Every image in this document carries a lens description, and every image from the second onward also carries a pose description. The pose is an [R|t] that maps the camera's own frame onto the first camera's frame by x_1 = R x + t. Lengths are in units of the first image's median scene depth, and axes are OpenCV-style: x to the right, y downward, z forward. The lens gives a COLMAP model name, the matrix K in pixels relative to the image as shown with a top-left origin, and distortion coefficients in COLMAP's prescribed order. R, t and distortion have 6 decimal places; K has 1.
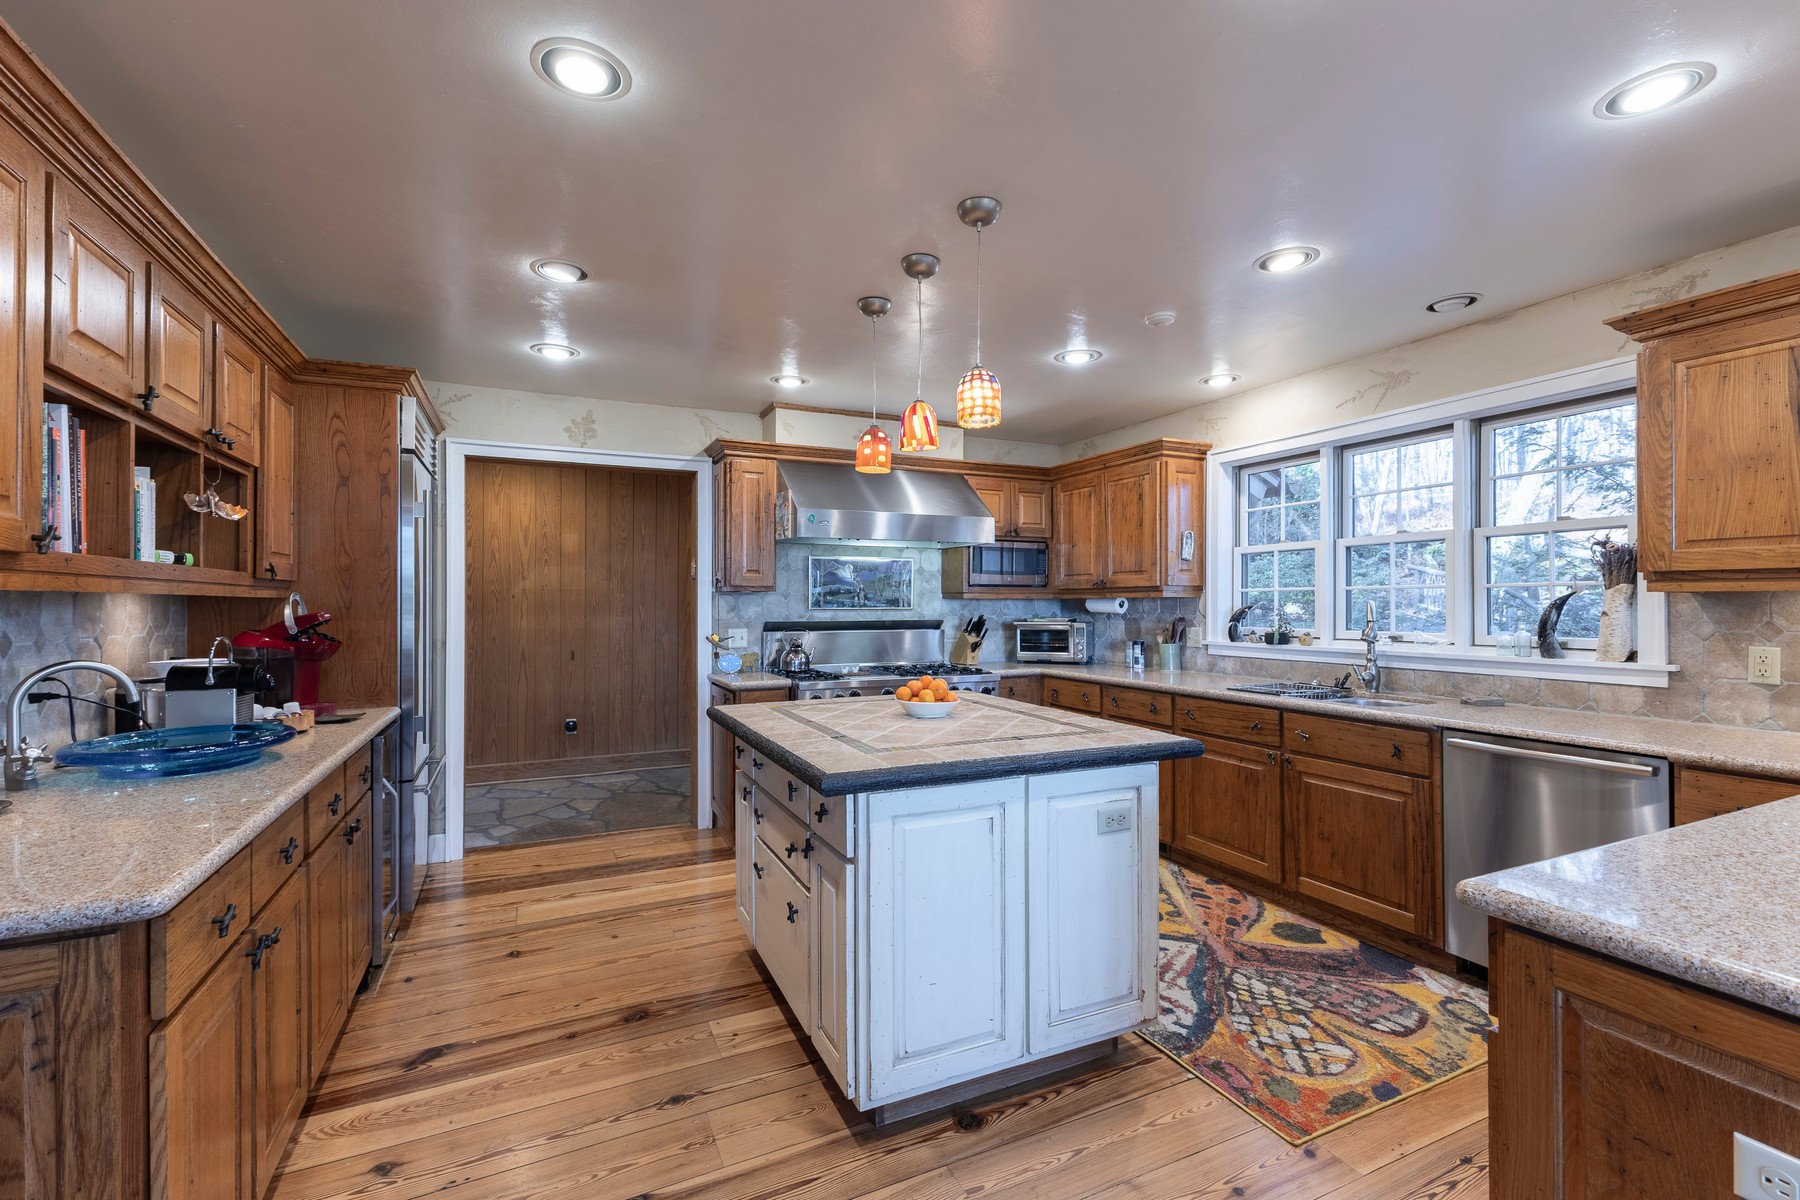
lens RADIAL K [[780.2, 0, 905.2], [0, 780.2, 603.1], [0, 0, 1]] dist [0.005759, -0.000356]
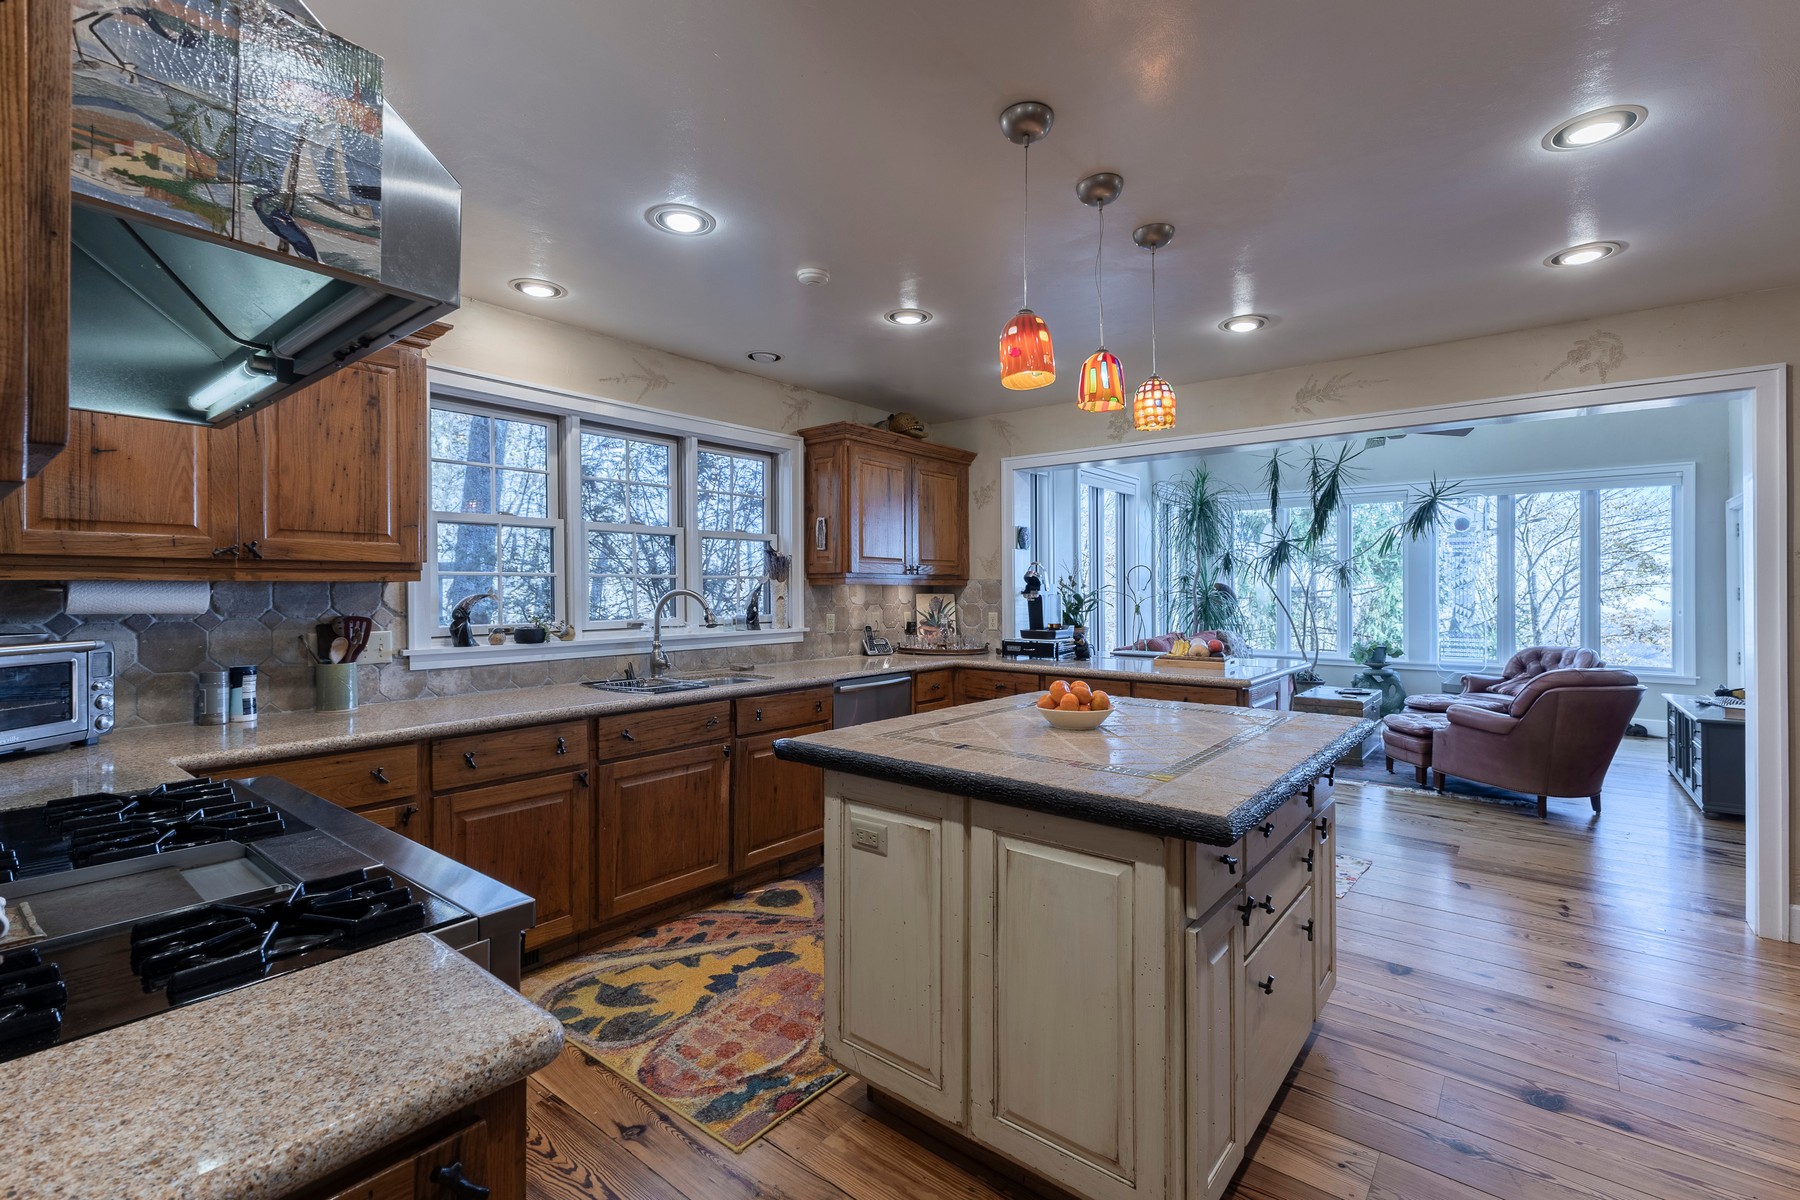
lens RADIAL K [[780.2, 0, 916.6], [0, 780.2, 588.1], [0, 0, 1]] dist [0.005759, -0.000356]
pose [[-0.434794, 0.013228, 0.900433, -0.508308], [0.010626, 0.999898, -0.009558, 0.009763], [-0.900467, 0.005412, -0.434890, 1.208076]]
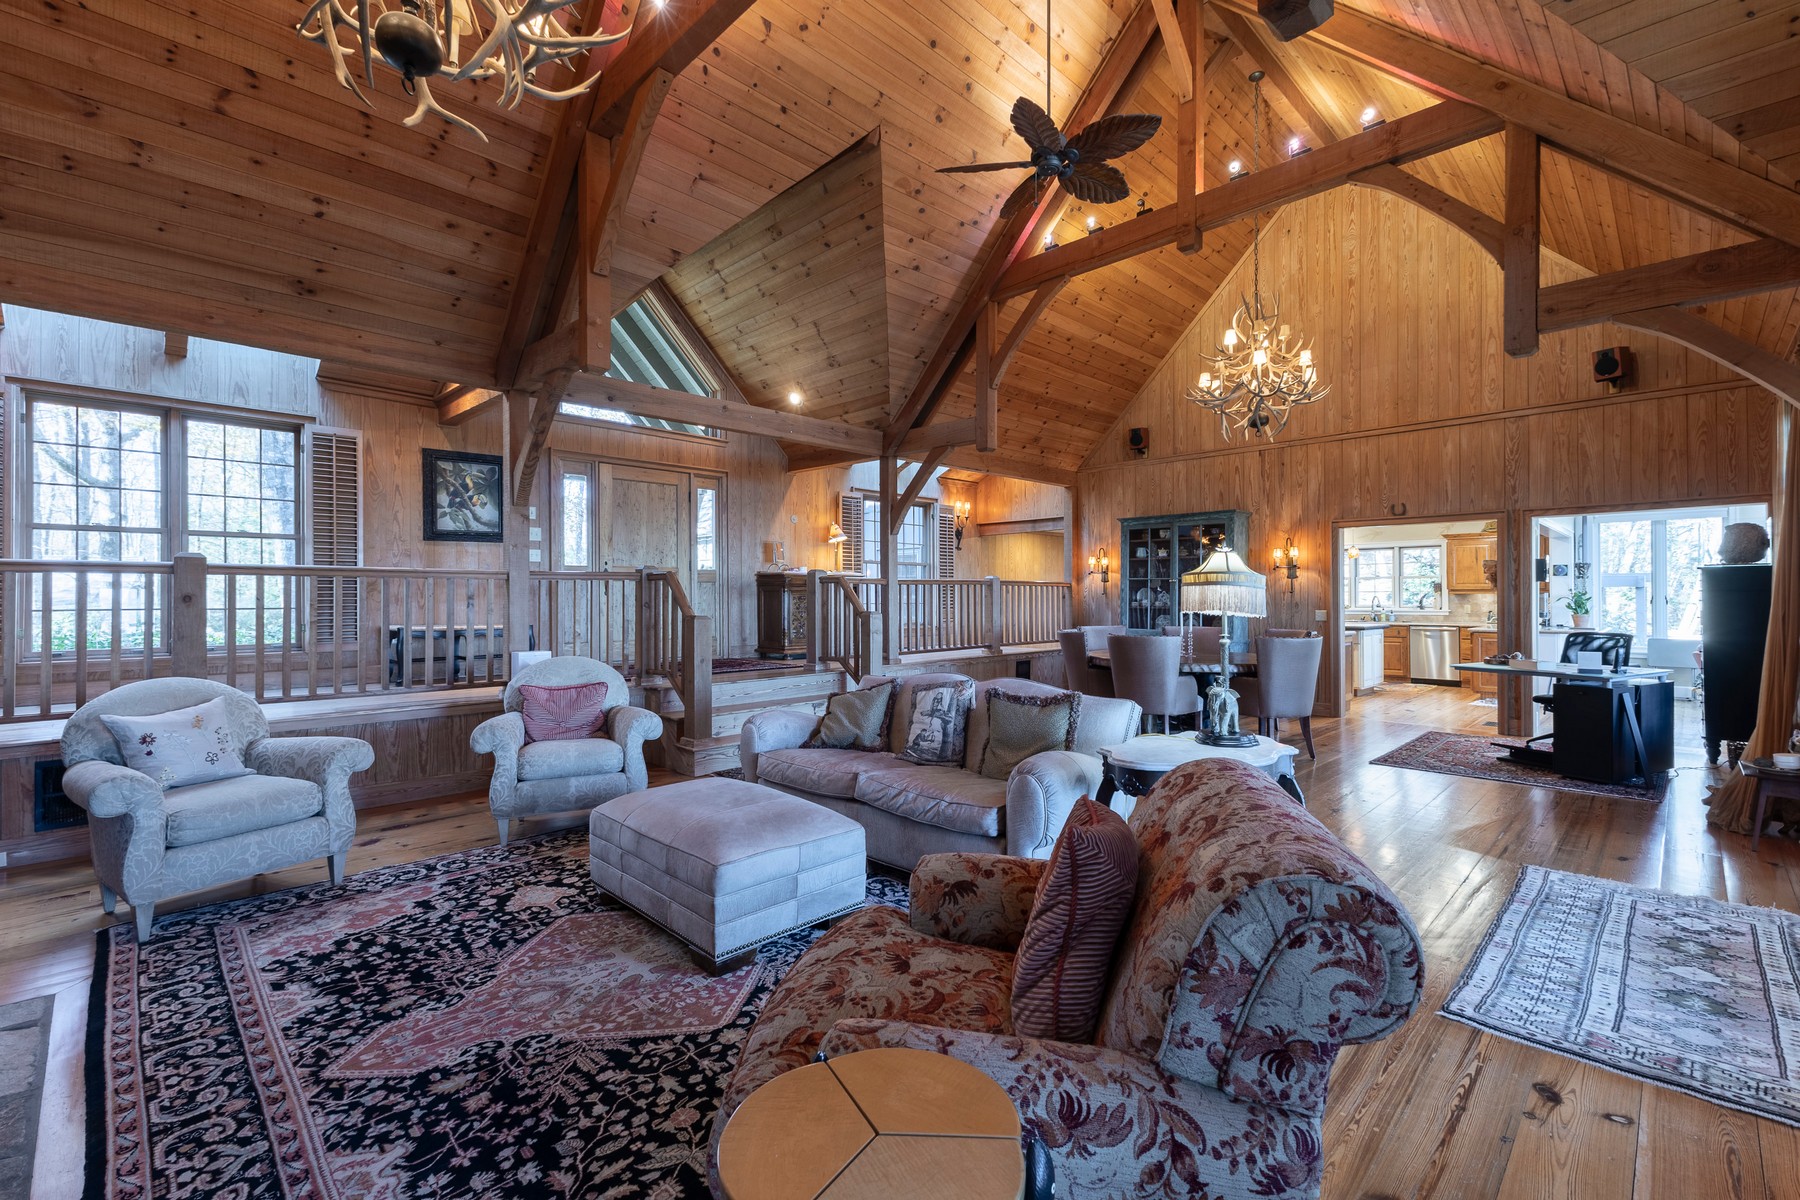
lens RADIAL K [[780.2, 0, 907.3], [0, 780.2, 593.3], [0, 0, 1]] dist [0.005759, -0.000356]
pose [[0.943569, 0.003923, 0.331154, -2.714454], [-0.002682, 0.999988, -0.004203, 0.009201], [-0.331166, 0.003078, 0.943567, -1.733644]]
